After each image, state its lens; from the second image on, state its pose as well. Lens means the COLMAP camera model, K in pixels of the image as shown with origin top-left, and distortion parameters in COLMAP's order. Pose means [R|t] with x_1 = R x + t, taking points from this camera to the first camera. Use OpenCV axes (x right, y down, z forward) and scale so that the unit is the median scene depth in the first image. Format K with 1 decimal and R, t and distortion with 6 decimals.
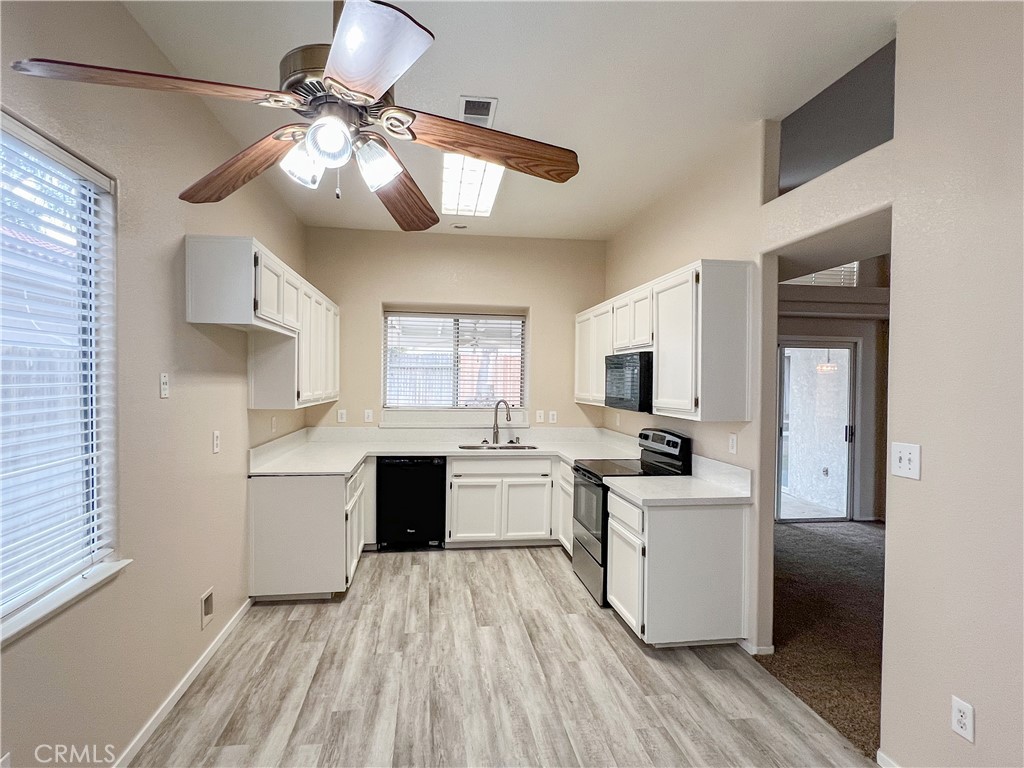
lens RADIAL K [[530.5, 0, 512.2], [0, 530.5, 389.9], [0, 0, 1]] dist [0.000268, -0.000419]
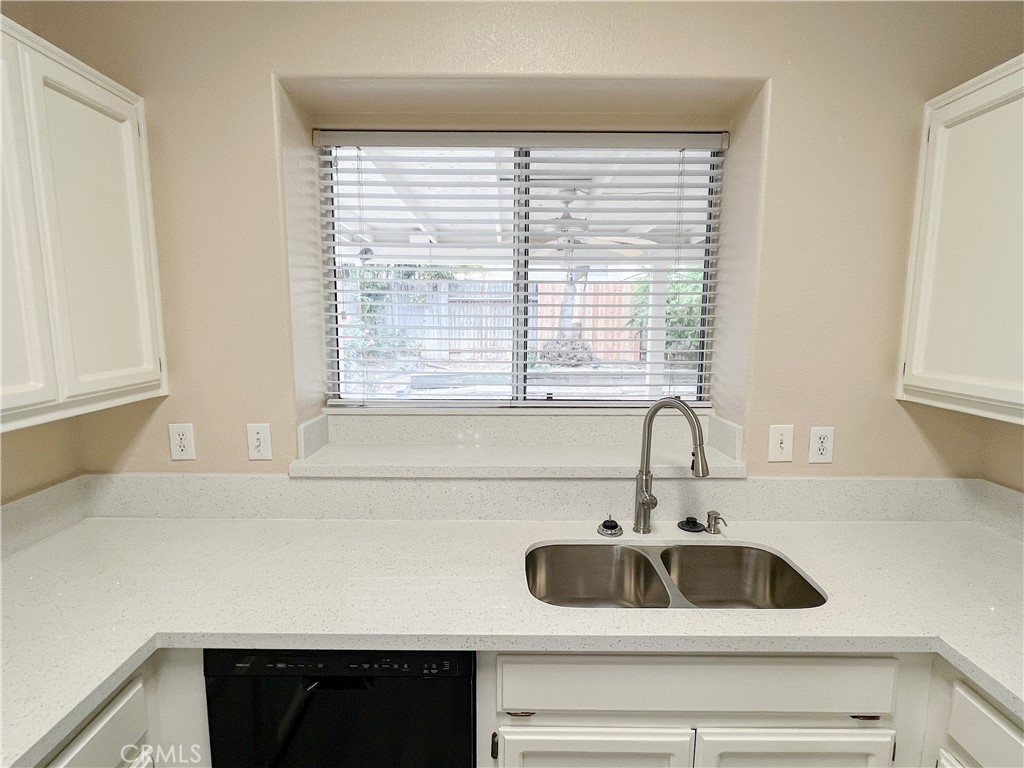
lens RADIAL K [[530.5, 0, 512.2], [0, 530.5, 389.9], [0, 0, 1]] dist [0.000268, -0.000419]
pose [[0.989246, 0.012345, -0.145740, -0.077467], [0.005339, 0.992720, 0.120329, -0.026698], [0.146165, -0.119813, 0.981978, 0.834304]]
